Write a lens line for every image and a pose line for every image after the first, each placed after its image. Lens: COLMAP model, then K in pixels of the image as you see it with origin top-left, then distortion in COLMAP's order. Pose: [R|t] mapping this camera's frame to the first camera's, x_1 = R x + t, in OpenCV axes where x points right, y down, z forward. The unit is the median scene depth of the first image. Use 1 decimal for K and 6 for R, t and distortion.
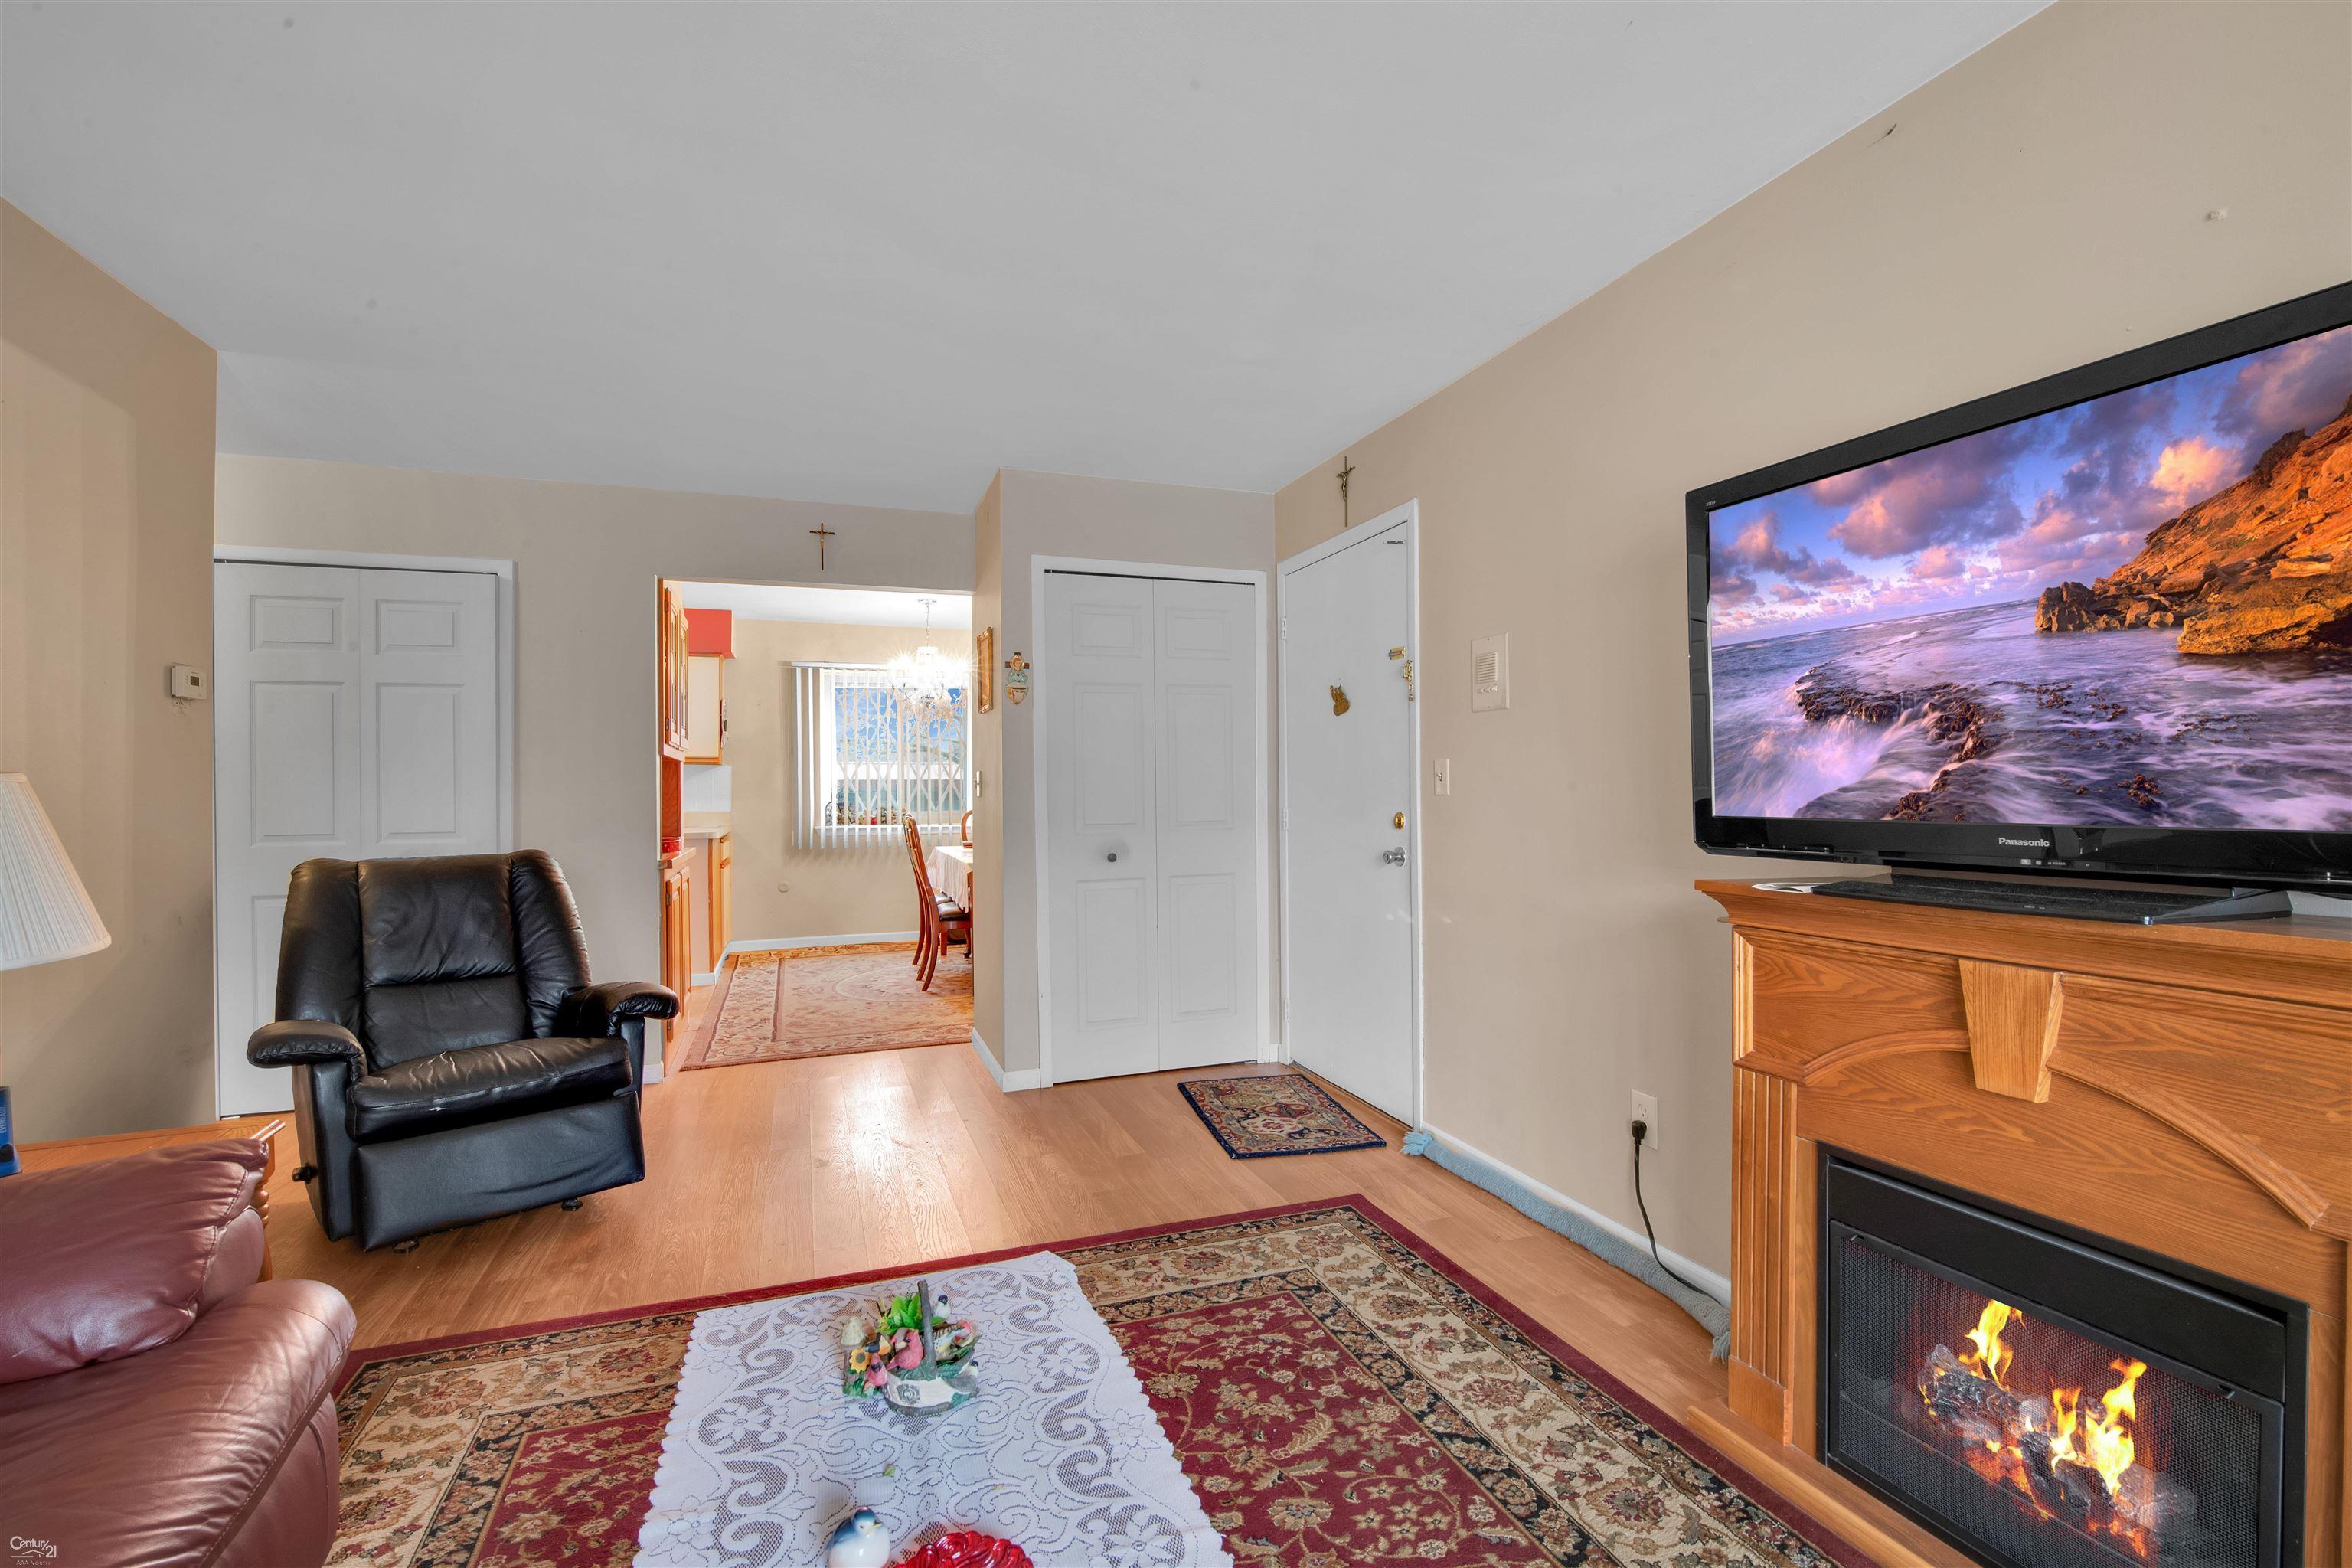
lens RADIAL K [[1045.7, 0, 1176.0], [0, 1045.7, 784.0], [0, 0, 1]] dist [-0.001523, -0.000411]
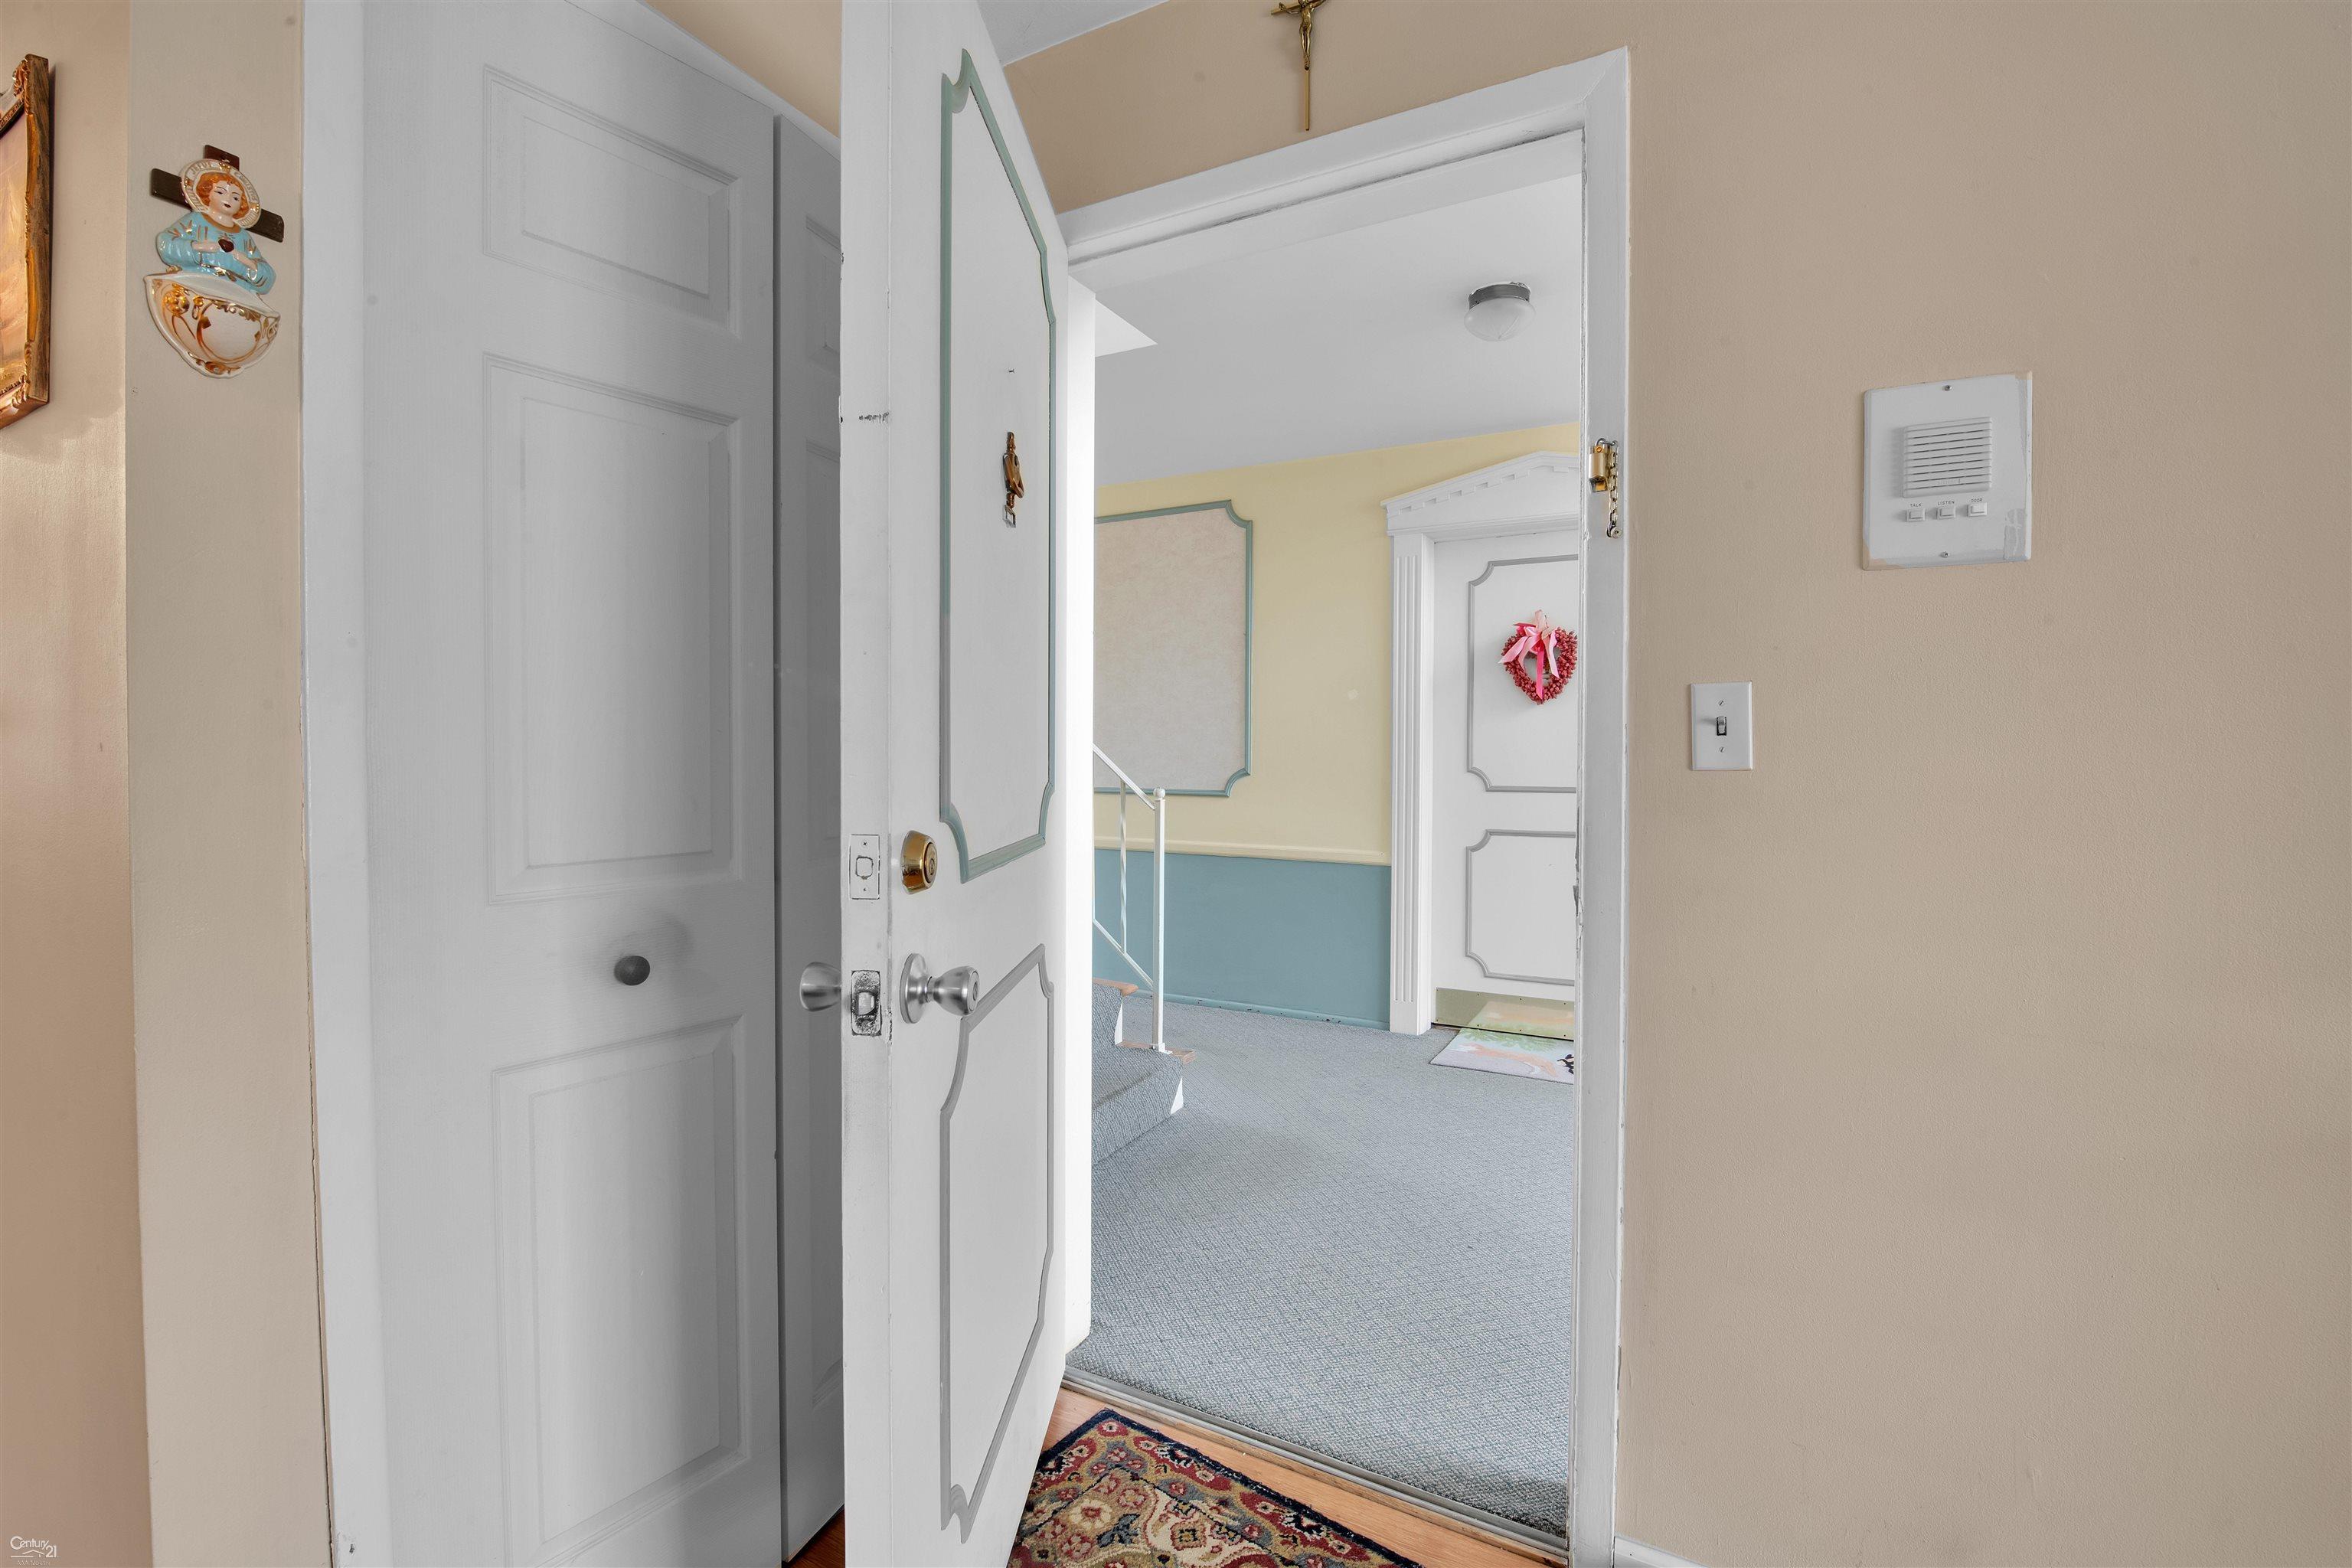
lens RADIAL K [[1045.7, 0, 1176.0], [0, 1045.7, 784.0], [0, 0, 1]] dist [-0.001523, -0.000411]
pose [[0.743037, -0.001642, 0.669248, -0.154743], [-0.014749, 0.999714, 0.018827, 0.009619], [-0.669088, -0.023860, 0.742800, 0.703218]]
